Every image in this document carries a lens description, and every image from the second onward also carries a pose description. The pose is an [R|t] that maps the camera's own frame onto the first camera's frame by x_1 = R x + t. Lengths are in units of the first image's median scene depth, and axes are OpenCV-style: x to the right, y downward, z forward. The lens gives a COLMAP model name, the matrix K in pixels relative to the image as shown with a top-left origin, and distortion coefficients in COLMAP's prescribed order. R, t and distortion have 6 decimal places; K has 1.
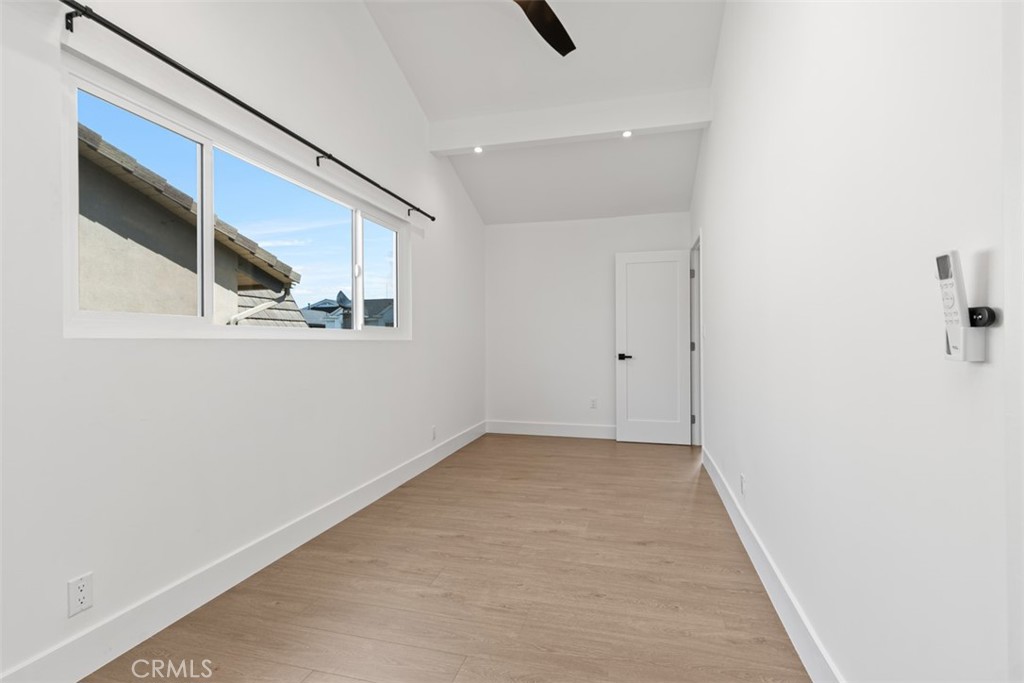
lens RADIAL K [[471.6, 0, 511.0], [0, 471.6, 339.7], [0, 0, 1]] dist [0.003466, -0.000820]
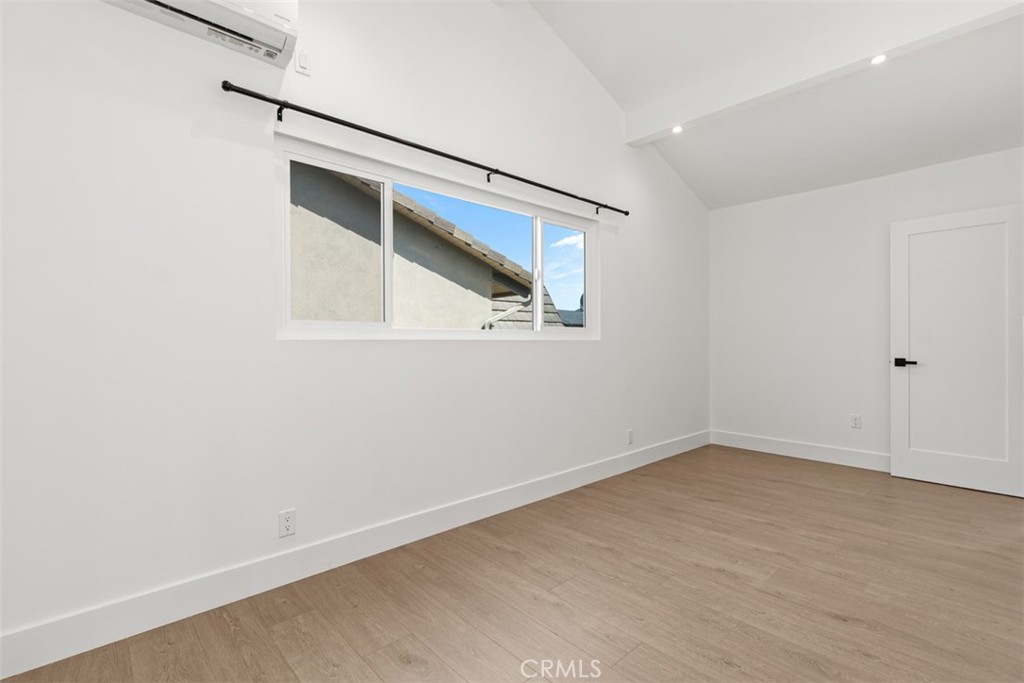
lens RADIAL K [[468.5, 0, 512.0], [0, 468.5, 341.5], [0, 0, 1]] dist [0.004219, -0.000047]
pose [[0.844702, 0.001050, -0.535237, 0.190059], [0.001938, 0.999986, 0.005019, -0.002059], [0.535234, -0.005276, 0.844687, 0.090374]]
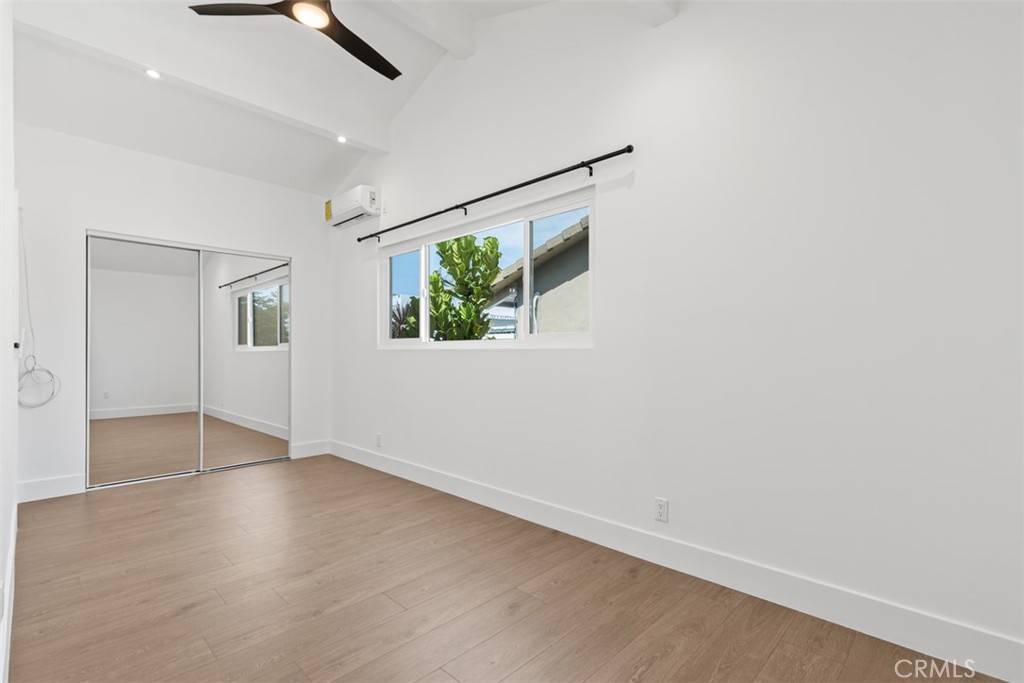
lens RADIAL K [[480.3, 0, 522.8], [0, 480.3, 349.3], [0, 0, 1]] dist [0.002615, -0.000415]
pose [[-0.481485, 0.000272, -0.876454, 0.574235], [0.005842, 0.999979, -0.002900, 0.004142], [0.876435, -0.006517, -0.481477, 1.513690]]
